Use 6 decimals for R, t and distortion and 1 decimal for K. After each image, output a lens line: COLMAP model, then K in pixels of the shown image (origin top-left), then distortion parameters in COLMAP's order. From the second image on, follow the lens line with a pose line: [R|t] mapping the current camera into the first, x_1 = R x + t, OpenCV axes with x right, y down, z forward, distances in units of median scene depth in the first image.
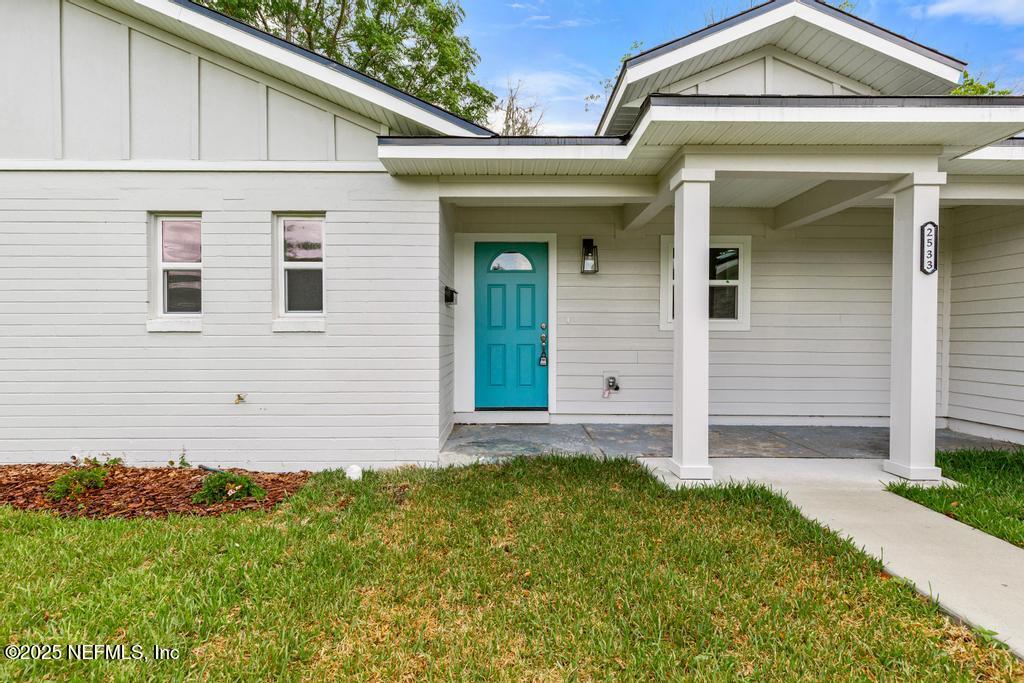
lens RADIAL K [[469.4, 0, 512.0], [0, 469.4, 341.5], [0, 0, 1]] dist [0.001208, -0.000086]
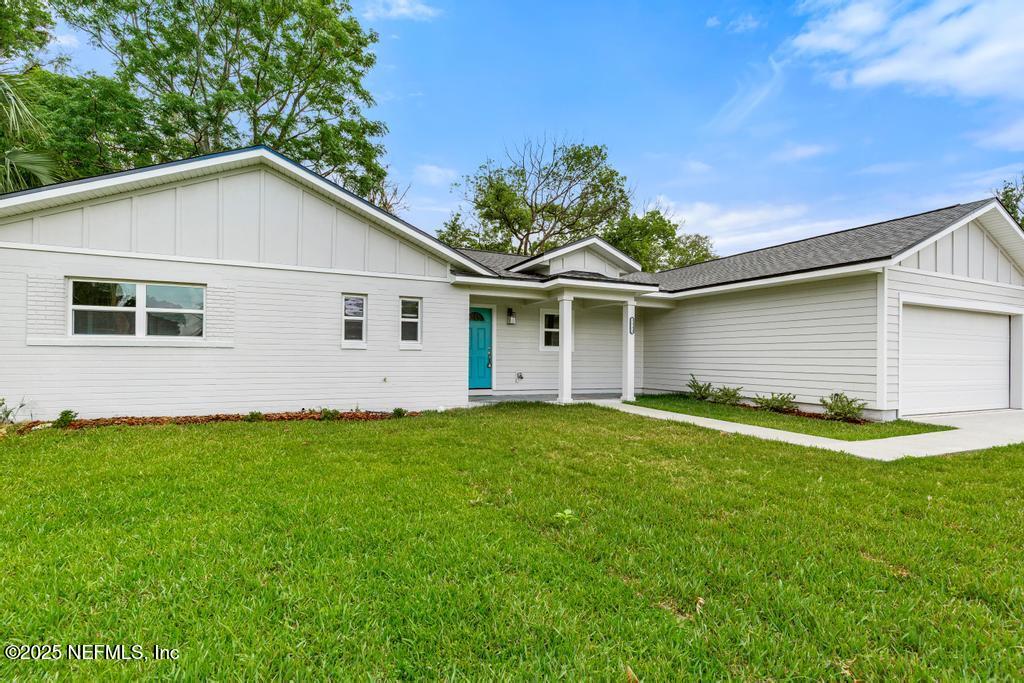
lens RADIAL K [[470.4, 0, 513.2], [0, 470.4, 347.5], [0, 0, 1]] dist [0.002306, -0.000028]
pose [[0.906618, 0.016224, 0.421641, -0.940352], [-0.004440, 0.999572, -0.028915, 0.030500], [-0.421930, 0.024343, 0.906302, -1.231143]]
